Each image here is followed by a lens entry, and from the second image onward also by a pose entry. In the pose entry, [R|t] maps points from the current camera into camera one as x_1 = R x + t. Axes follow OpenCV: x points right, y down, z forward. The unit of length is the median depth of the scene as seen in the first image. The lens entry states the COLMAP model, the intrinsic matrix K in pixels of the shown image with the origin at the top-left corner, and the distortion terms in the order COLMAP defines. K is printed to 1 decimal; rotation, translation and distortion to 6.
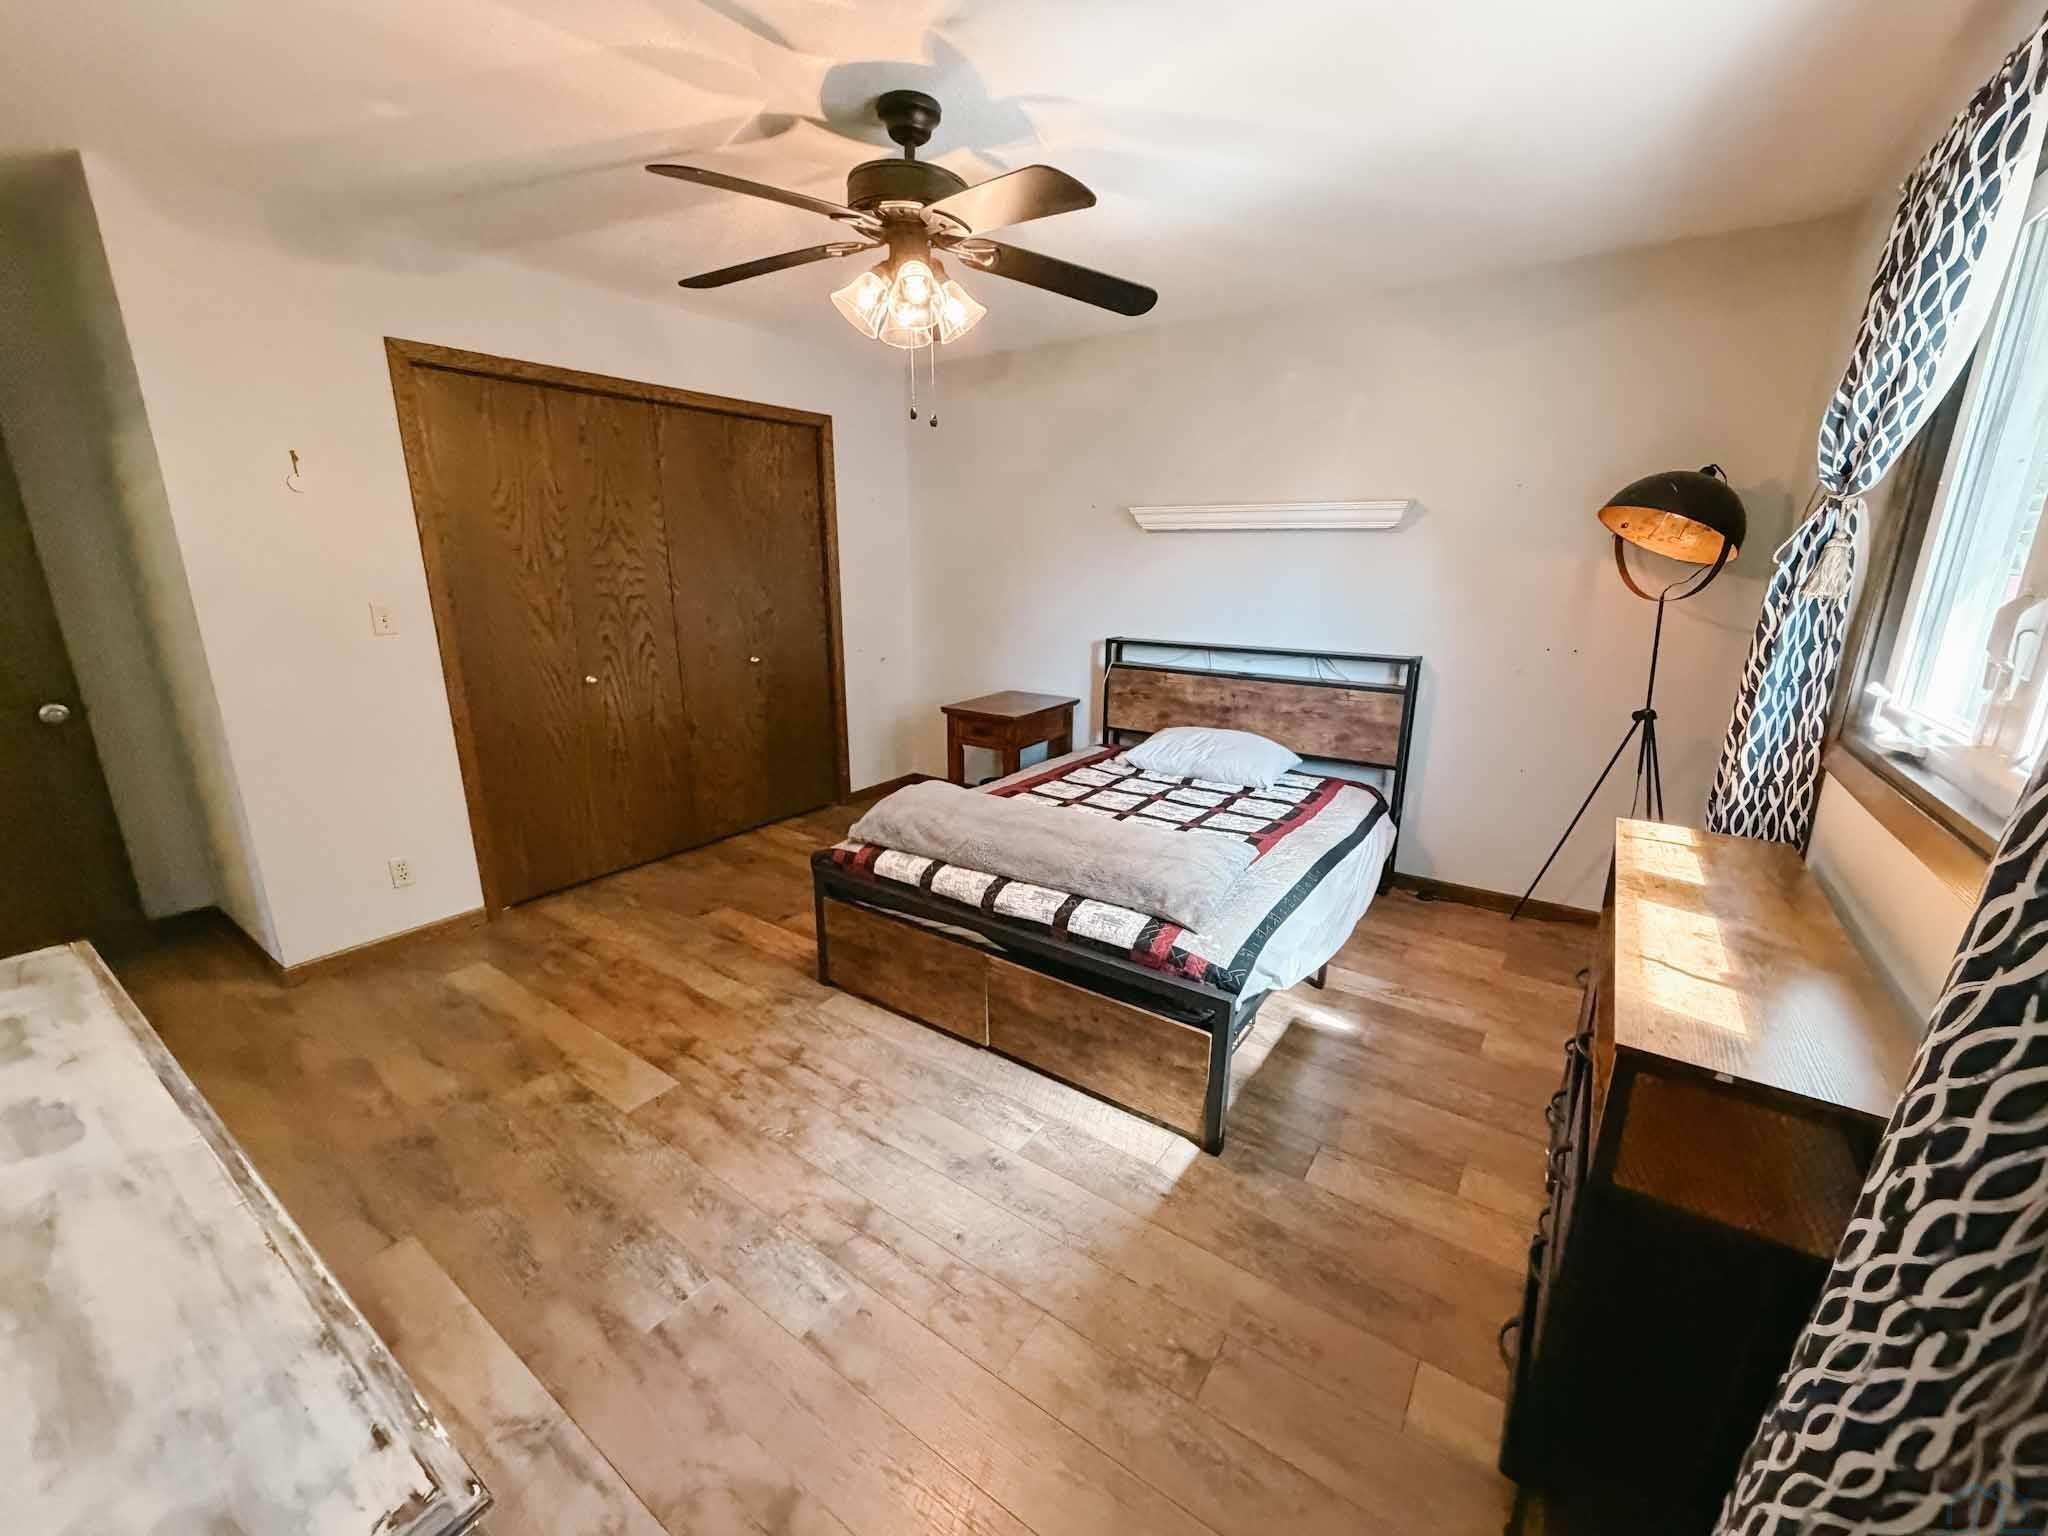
lens RADIAL K [[817.8, 0, 1016.0], [0, 817.8, 769.0], [0, 0, 1]] dist [0.000027, 0.000236]
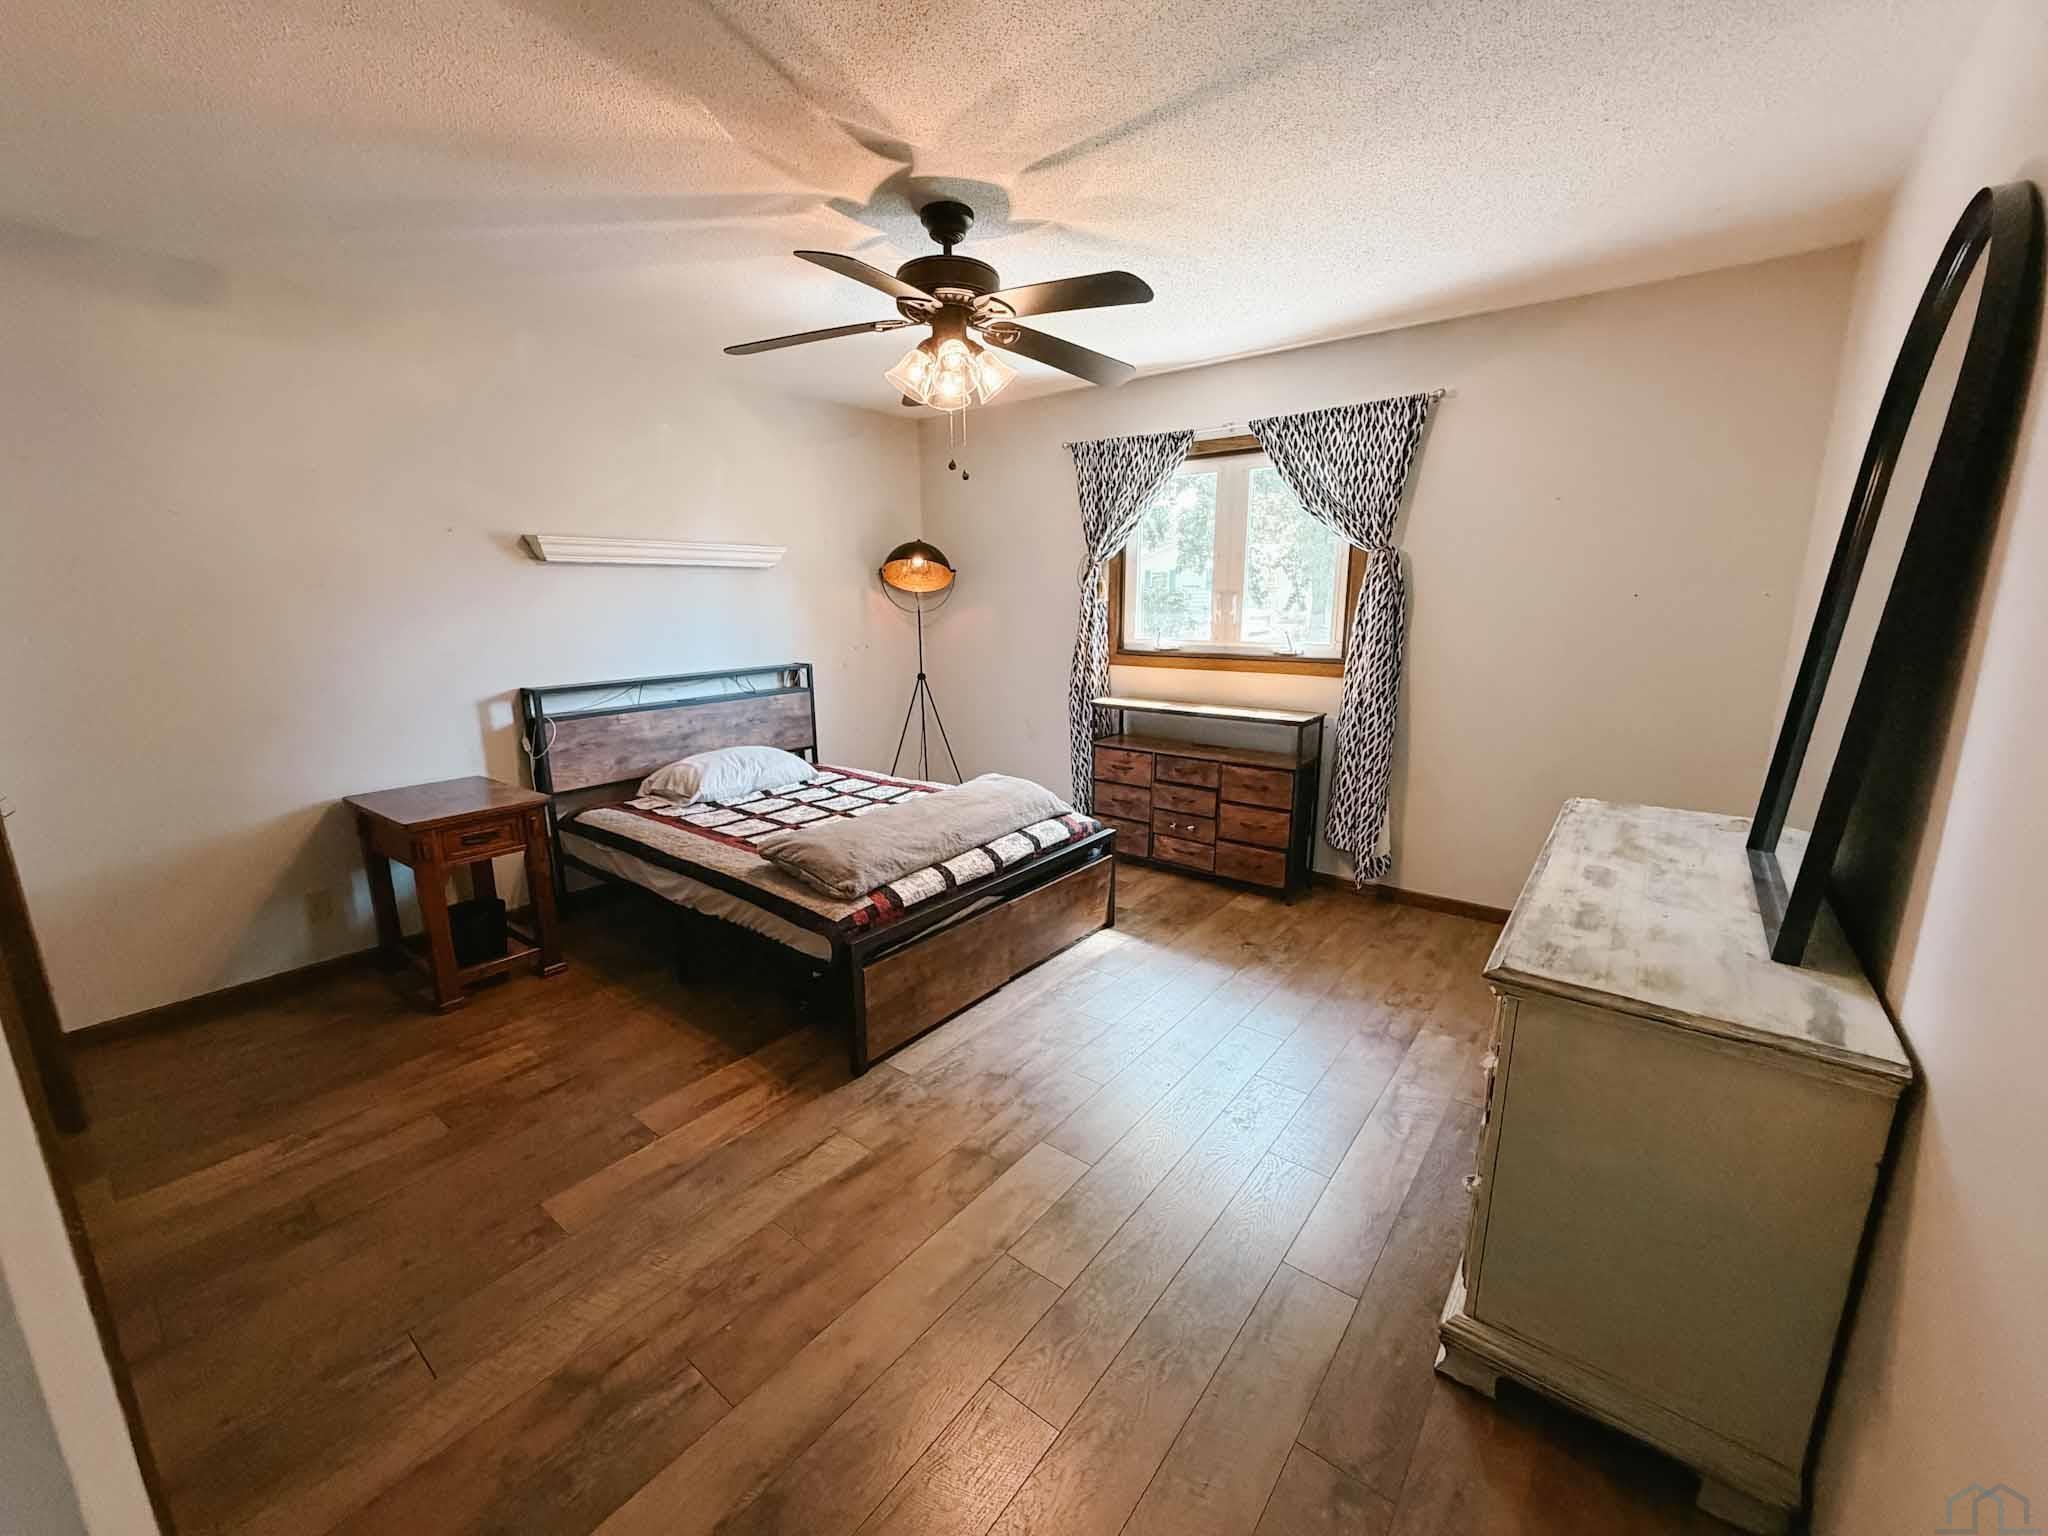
lens RADIAL K [[817.8, 0, 1016.0], [0, 817.8, 769.0], [0, 0, 1]] dist [0.000027, 0.000236]
pose [[0.056869, -0.219744, 0.973899, -0.987241], [0.263191, 0.944272, 0.197691, -0.171430], [-0.963066, 0.245079, 0.111534, 0.654187]]
